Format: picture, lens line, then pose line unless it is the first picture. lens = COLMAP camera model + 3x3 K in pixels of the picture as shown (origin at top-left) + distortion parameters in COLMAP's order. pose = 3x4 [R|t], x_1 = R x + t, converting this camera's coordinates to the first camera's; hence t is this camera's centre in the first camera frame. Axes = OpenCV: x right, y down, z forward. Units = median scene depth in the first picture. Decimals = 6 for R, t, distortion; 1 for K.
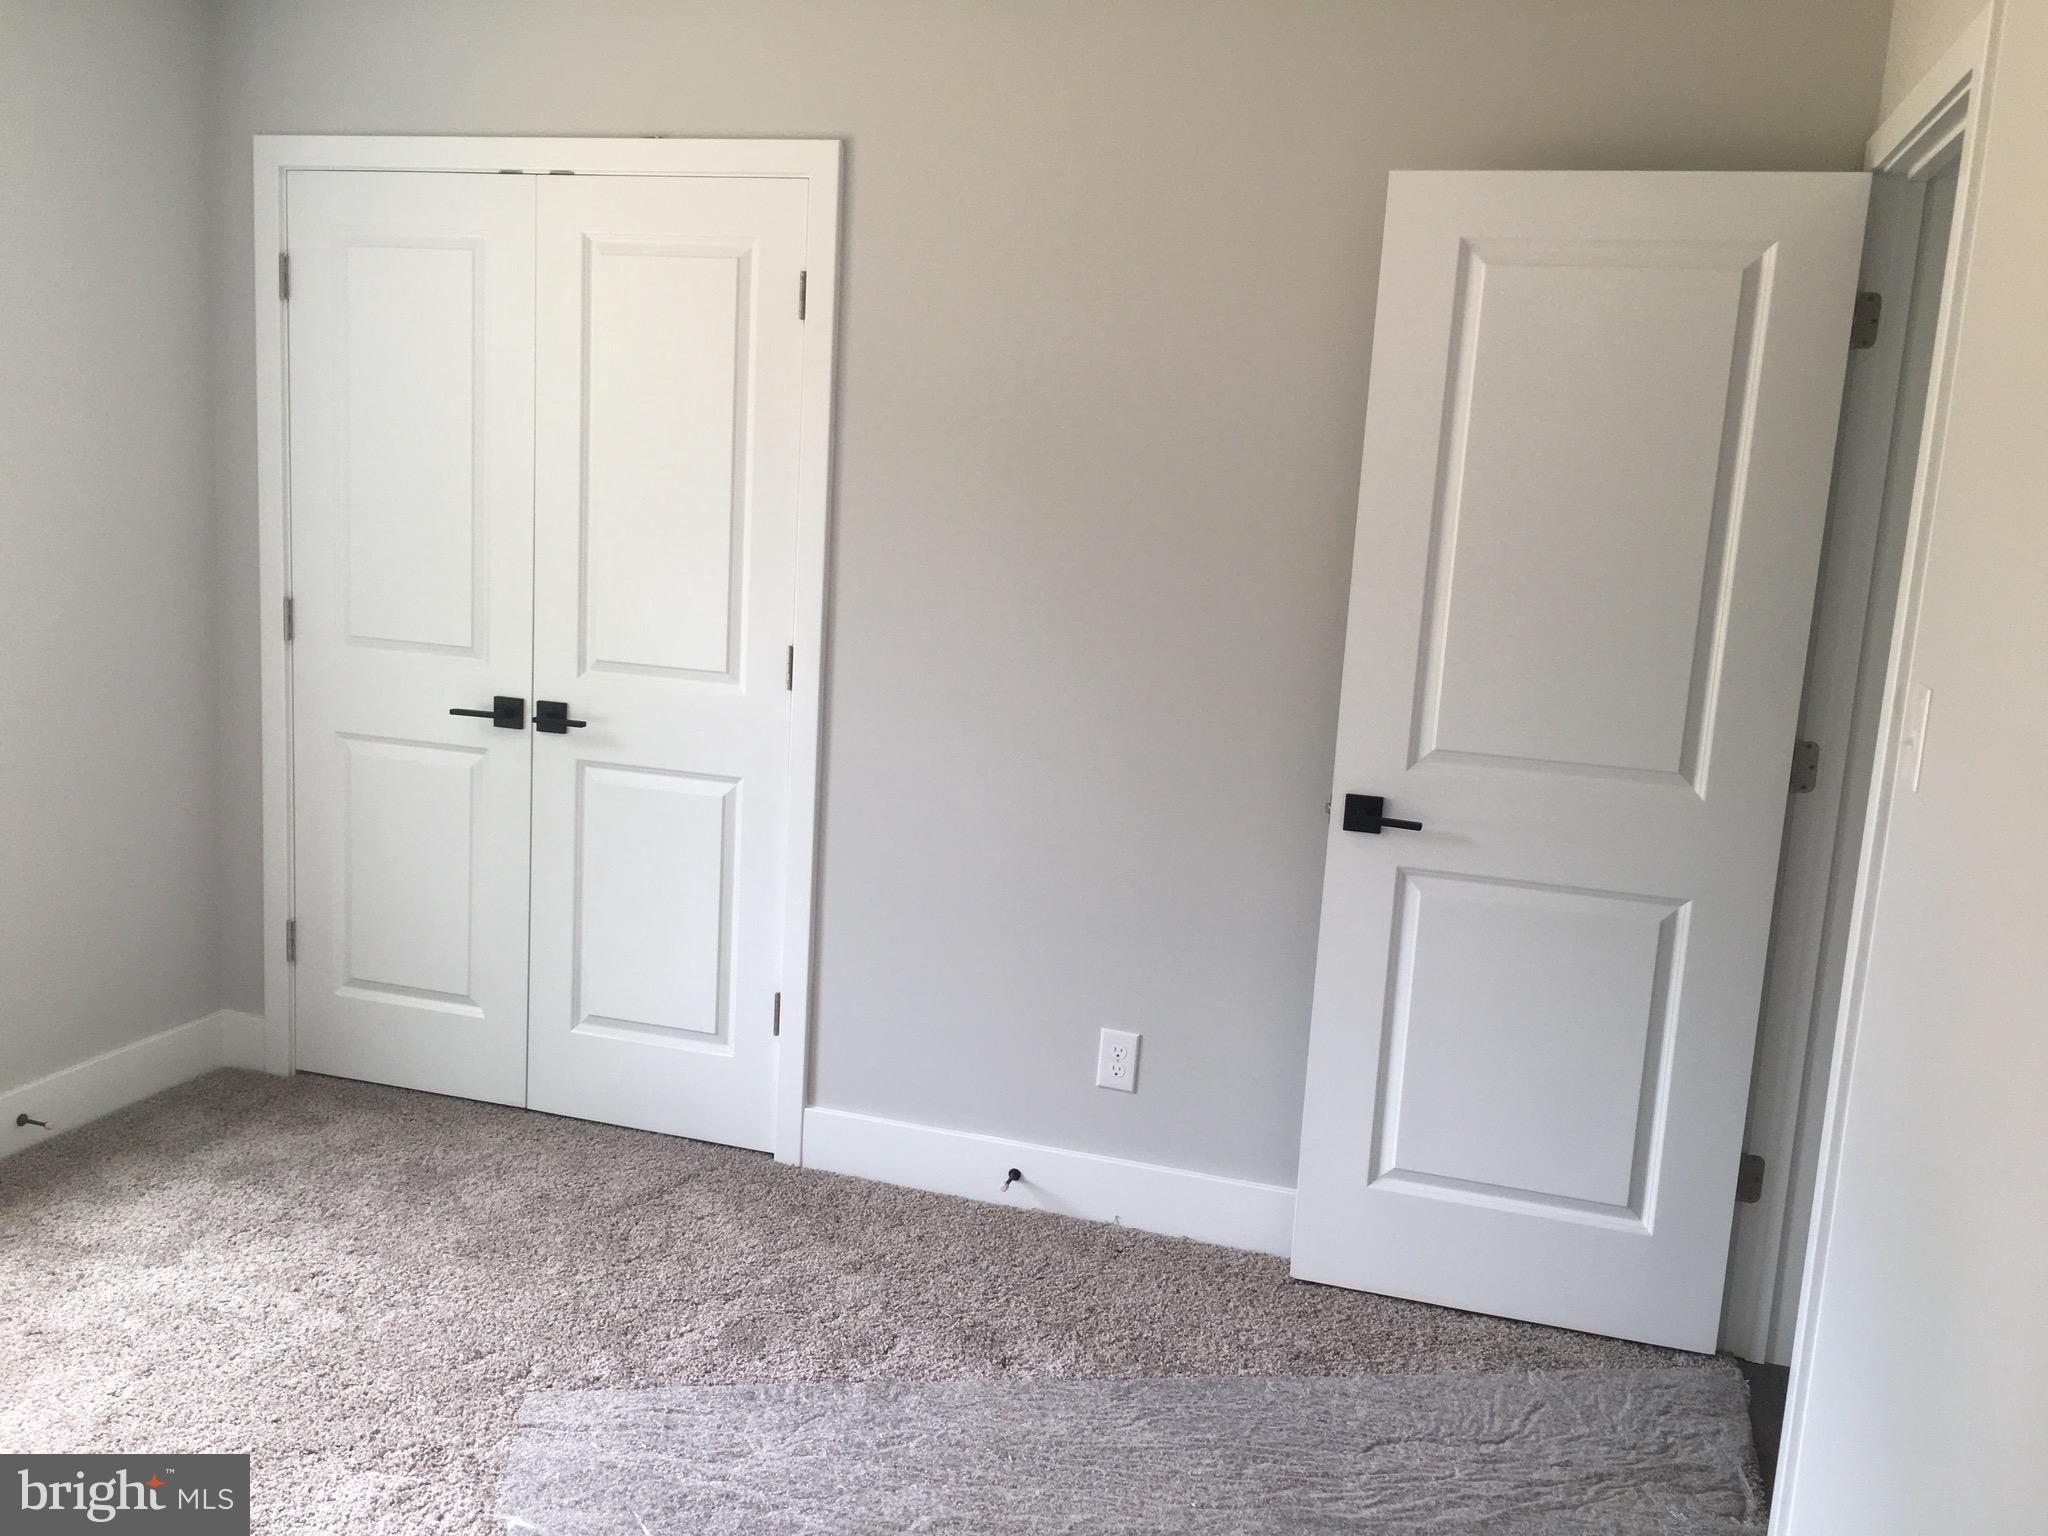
lens RADIAL K [[1727.1, 0, 1024.0], [0, 1727.1, 768.0], [0, 0, 1]] dist [0.005798, 0.002850]
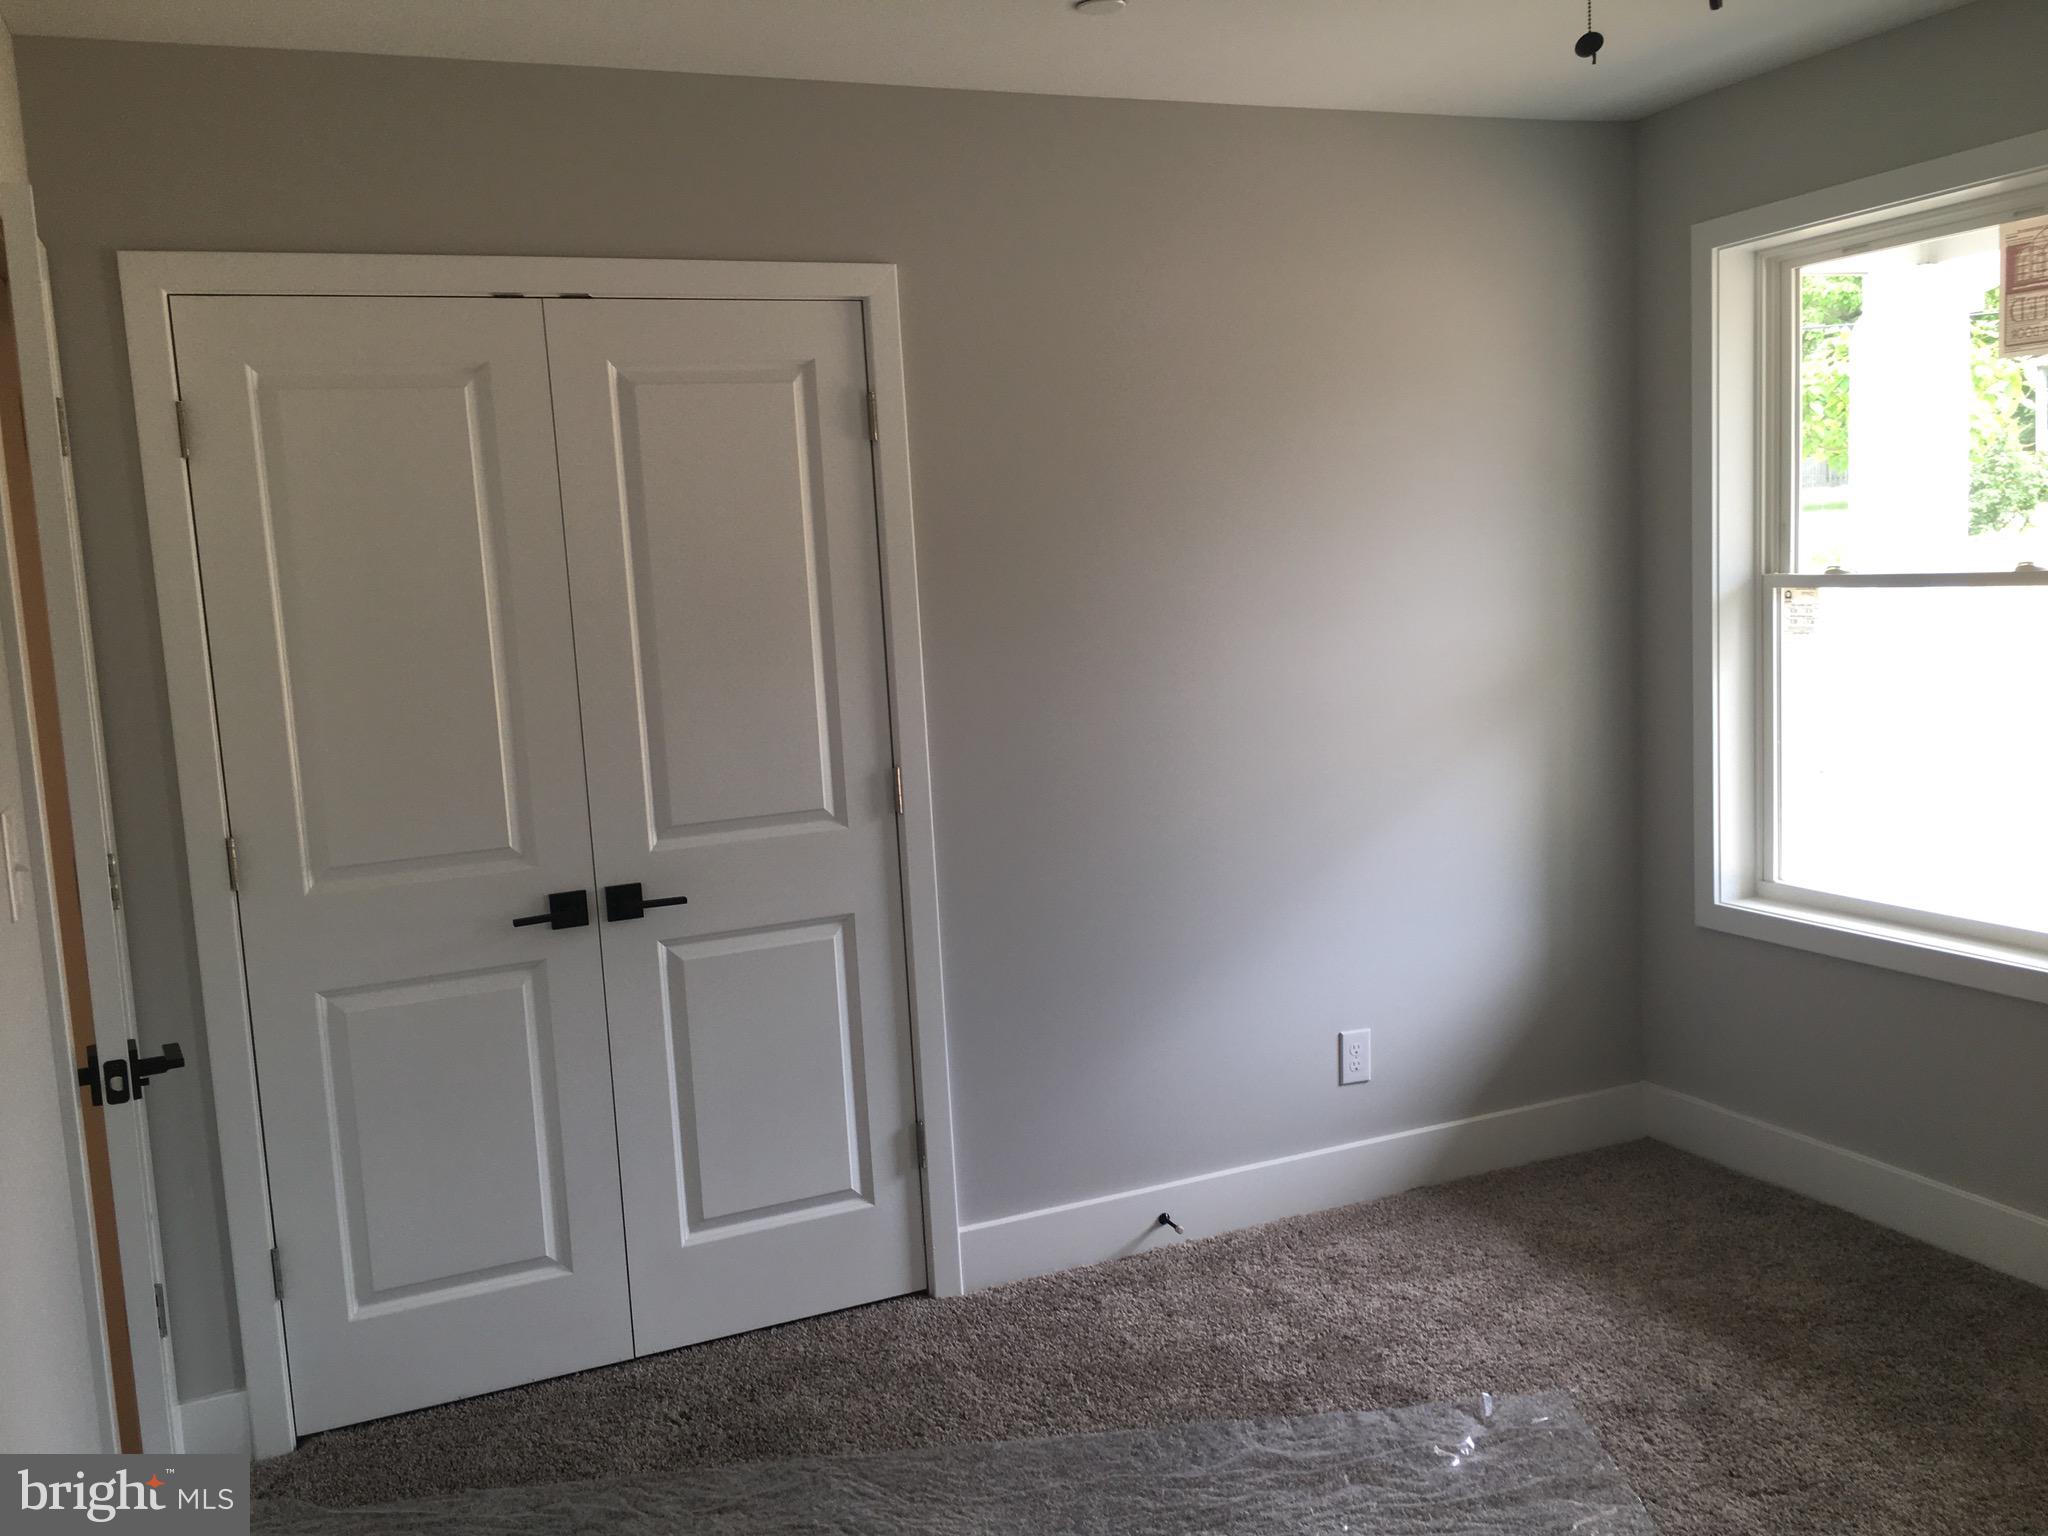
lens RADIAL K [[1792.7, 0, 1024.0], [0, 1792.7, 768.0], [0, 0, 1]] dist [0.010492, 0.004959]
pose [[0.766186, -0.182034, 0.616298, -0.666369], [0.209745, 0.977357, 0.027923, -0.078984], [-0.607426, 0.107872, 0.787018, 0.149177]]
